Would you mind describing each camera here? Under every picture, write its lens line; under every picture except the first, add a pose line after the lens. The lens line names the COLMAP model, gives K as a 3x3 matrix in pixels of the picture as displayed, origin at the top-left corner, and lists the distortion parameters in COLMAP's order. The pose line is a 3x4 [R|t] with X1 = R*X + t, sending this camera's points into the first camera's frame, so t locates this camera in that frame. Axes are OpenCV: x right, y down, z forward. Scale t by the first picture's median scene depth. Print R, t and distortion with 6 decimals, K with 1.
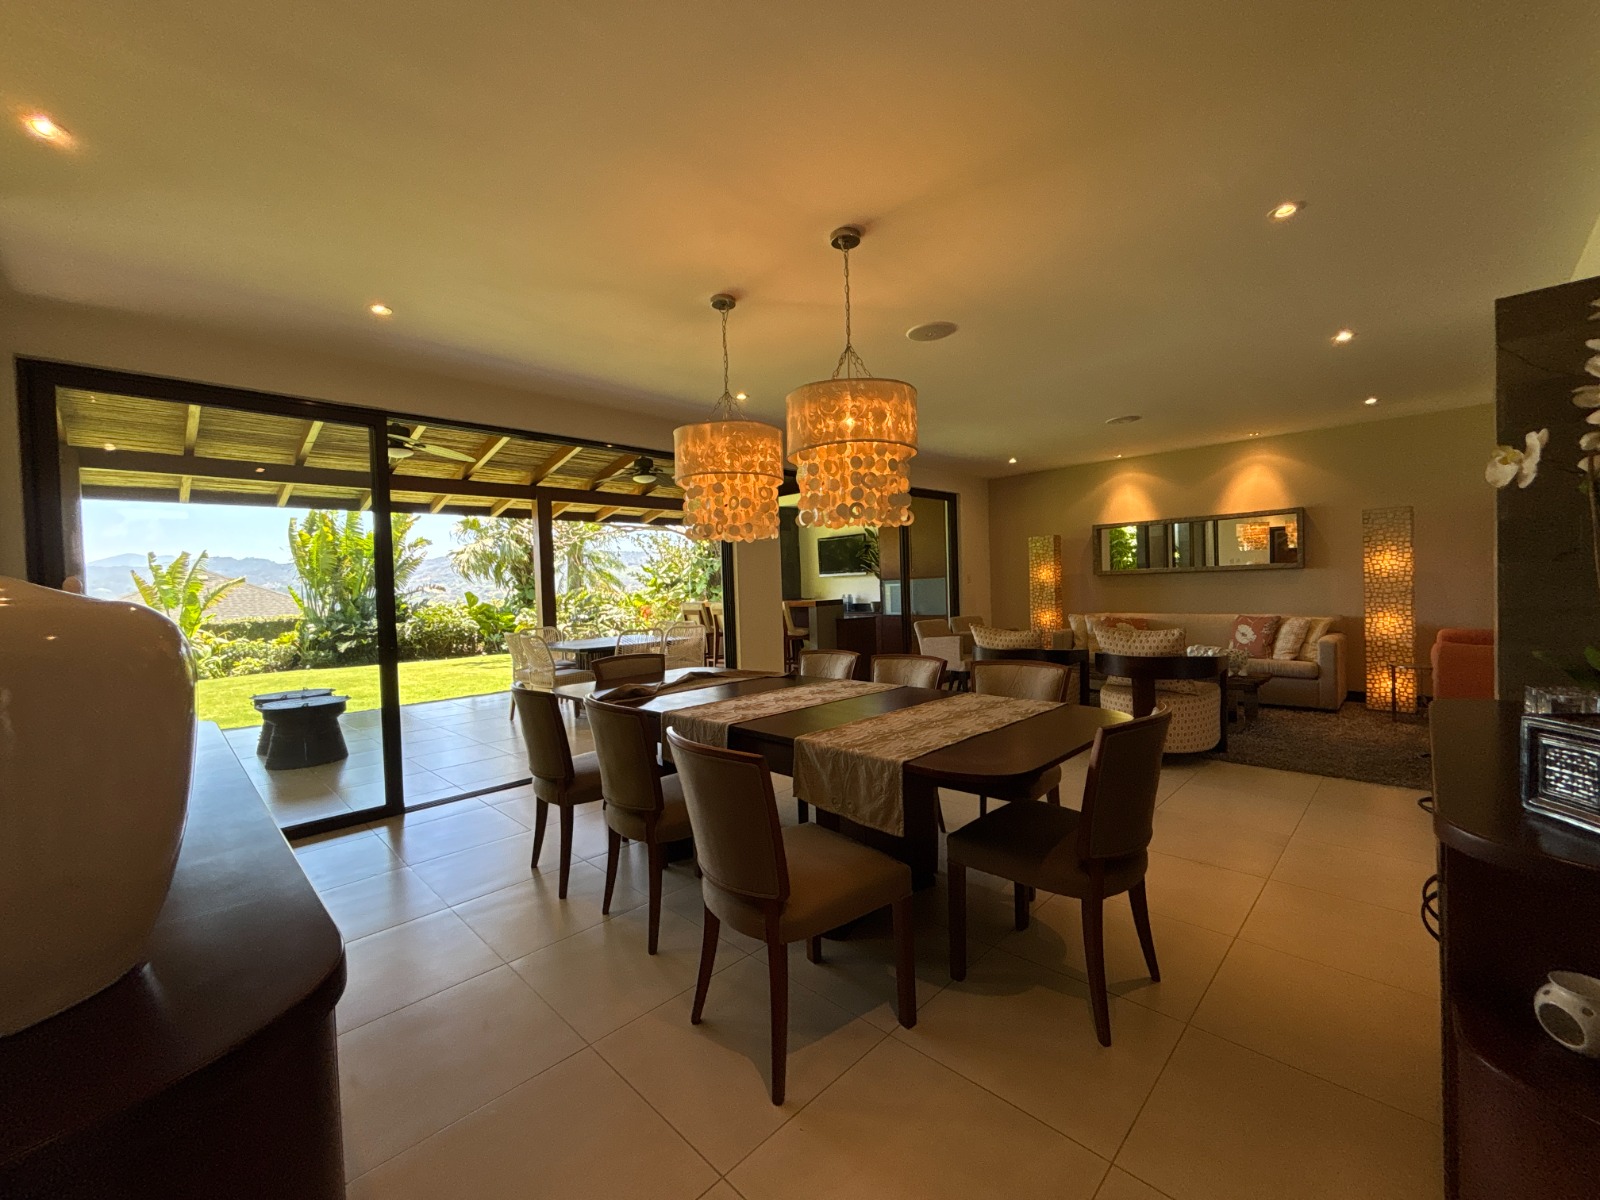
lens RADIAL K [[647.0, 0, 799.4], [0, 647.0, 601.7], [0, 0, 1]] dist [0.002413, -0.000243]
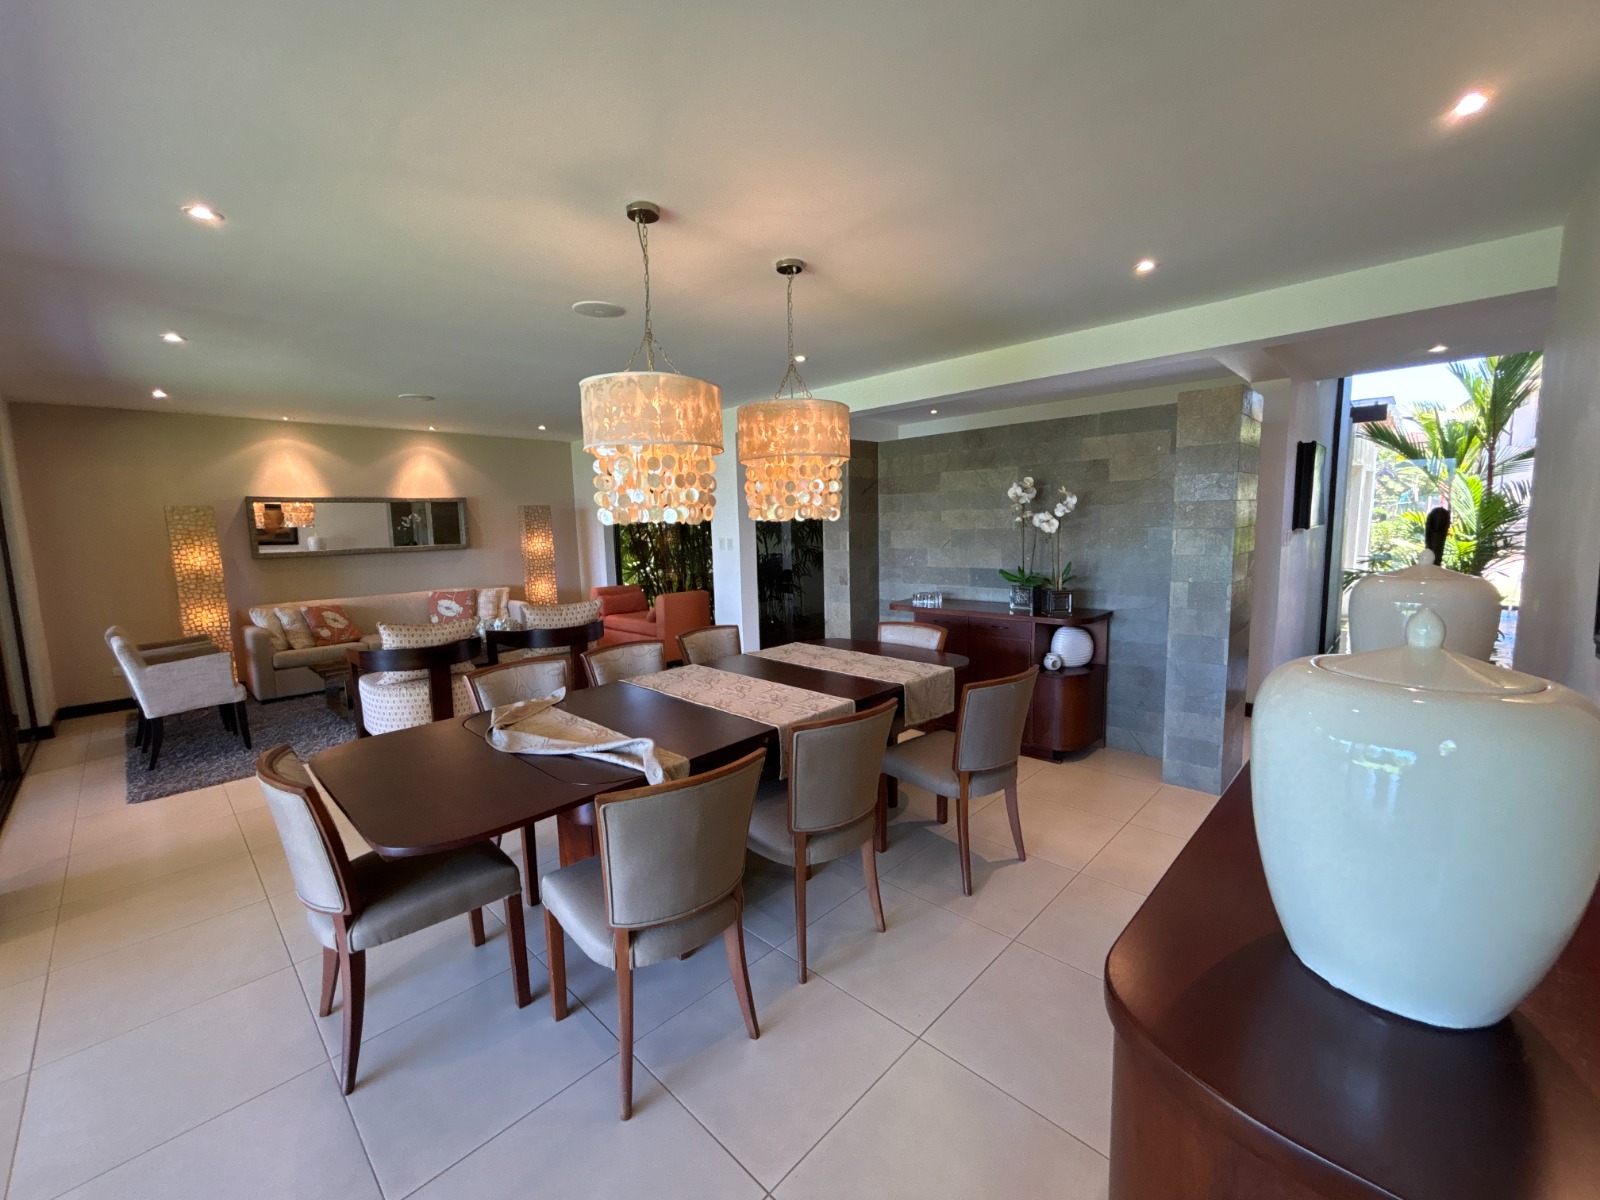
lens RADIAL K [[647.0, 0, 802.4], [0, 647.0, 598.8], [0, 0, 1]] dist [0.002413, -0.000243]
pose [[-0.026760, -0.083637, 0.996137, -0.188440], [0.054477, 0.994891, 0.084996, -0.011630], [-0.998156, 0.056541, -0.022067, 0.172158]]
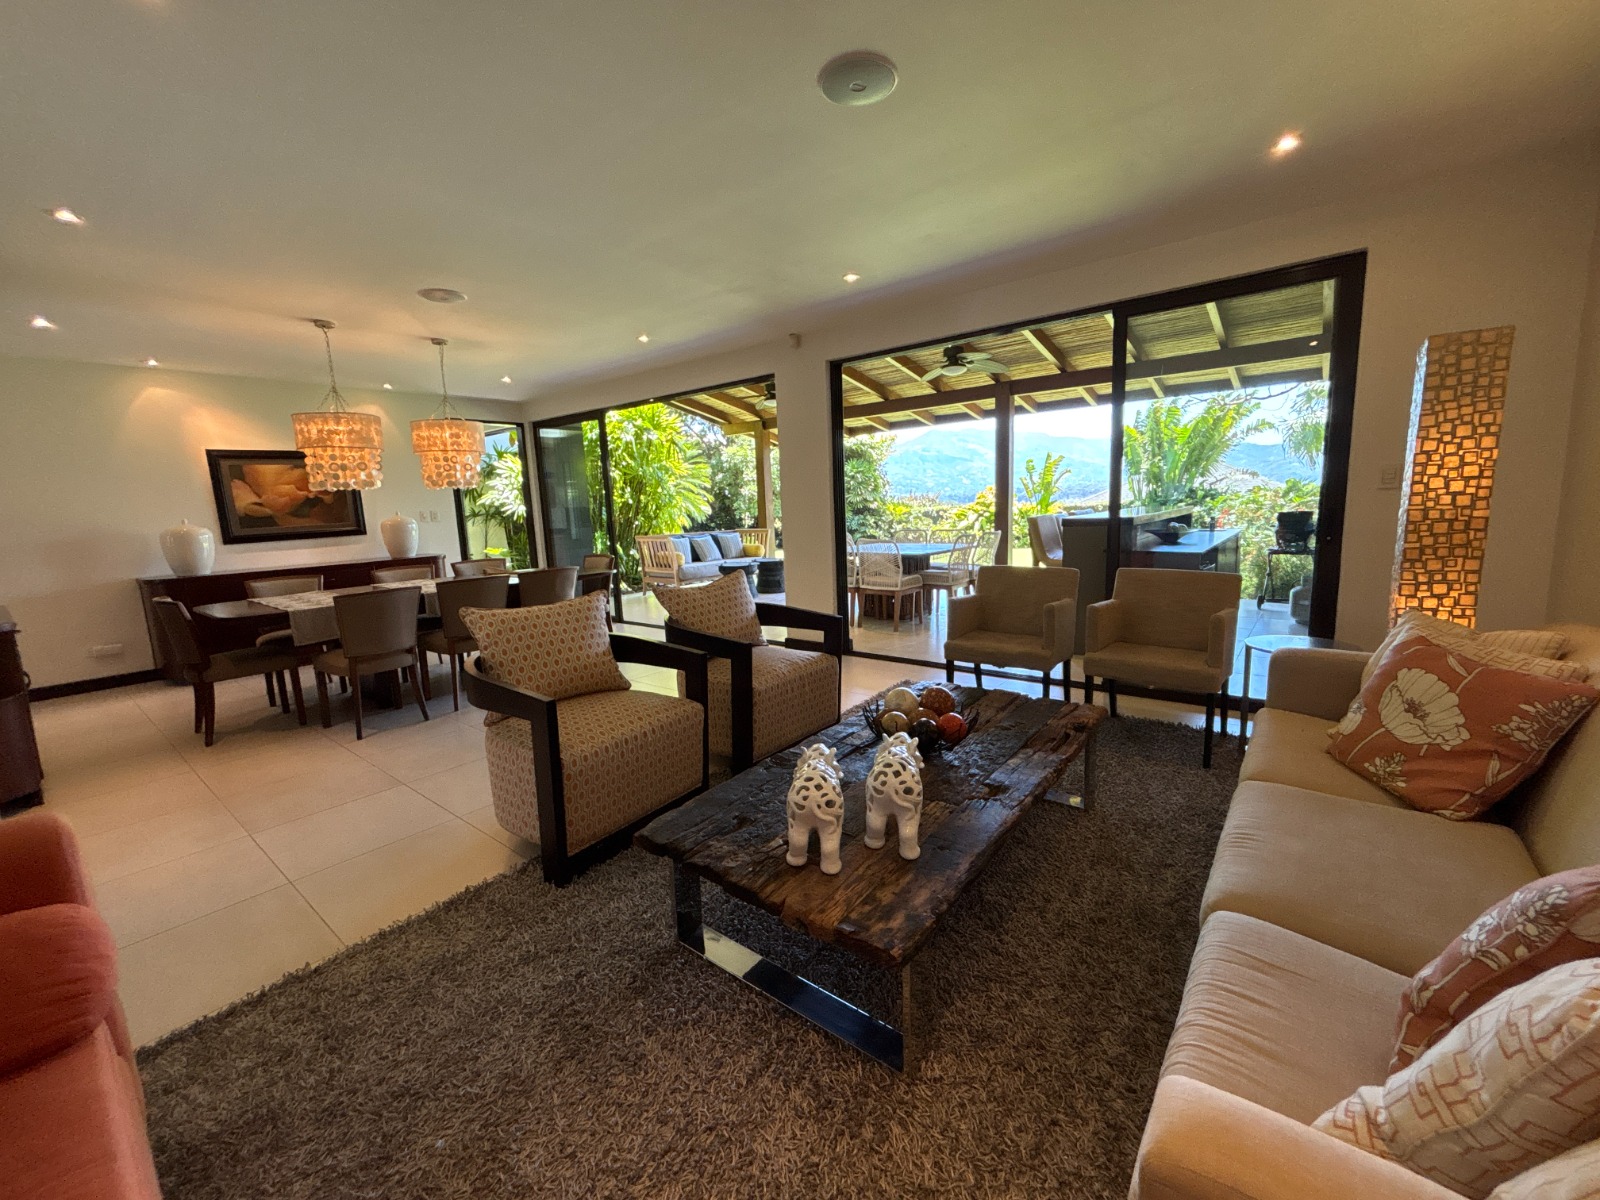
lens RADIAL K [[647.0, 0, 797.8], [0, 647.0, 595.4], [0, 0, 1]] dist [0.002413, -0.000243]
pose [[0.109165, 0.169693, -0.979432, 0.321173], [0.012566, 0.985006, 0.172059, -0.019798], [0.993944, -0.031090, 0.105395, 0.339403]]
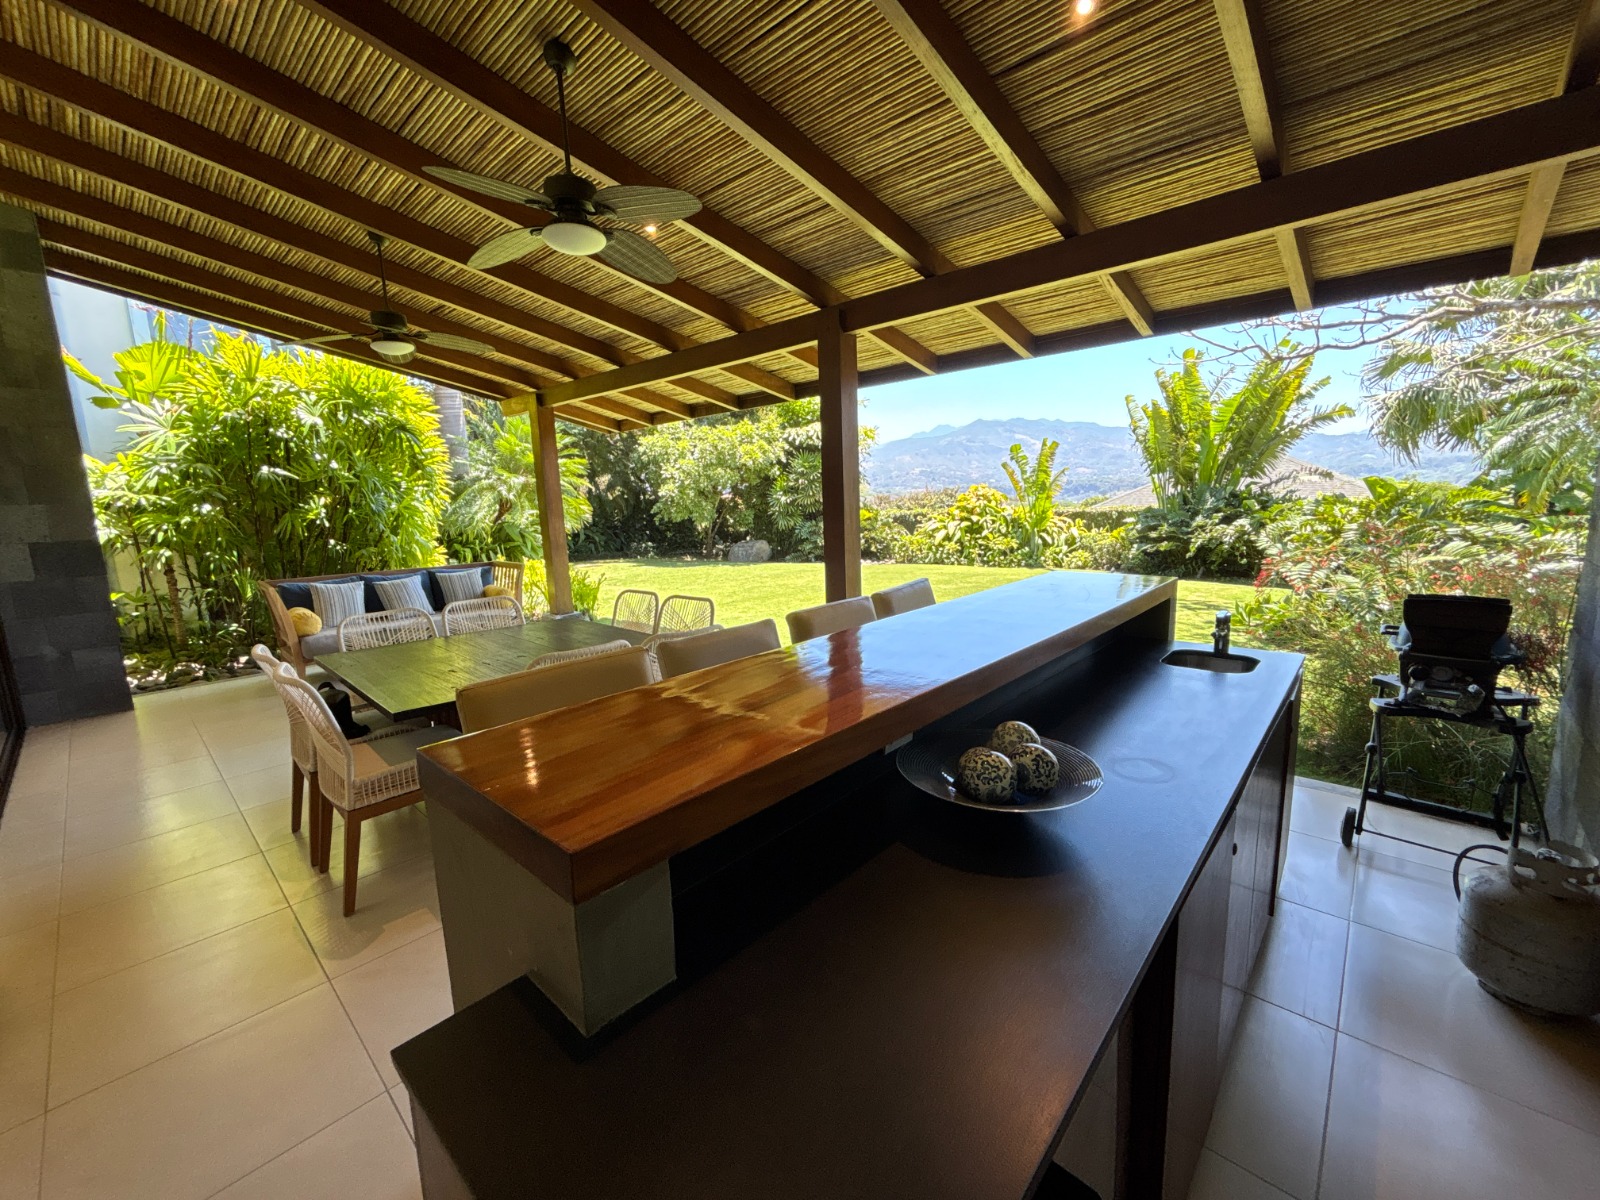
lens RADIAL K [[647.0, 0, 799.2], [0, 647.0, 597.7], [0, 0, 1]] dist [0.002413, -0.000243]
pose [[0.046874, 0.187591, -0.981128, 0.070532], [0.009035, 0.982088, 0.188206, -0.028297], [0.998860, -0.017686, 0.044340, 0.550141]]
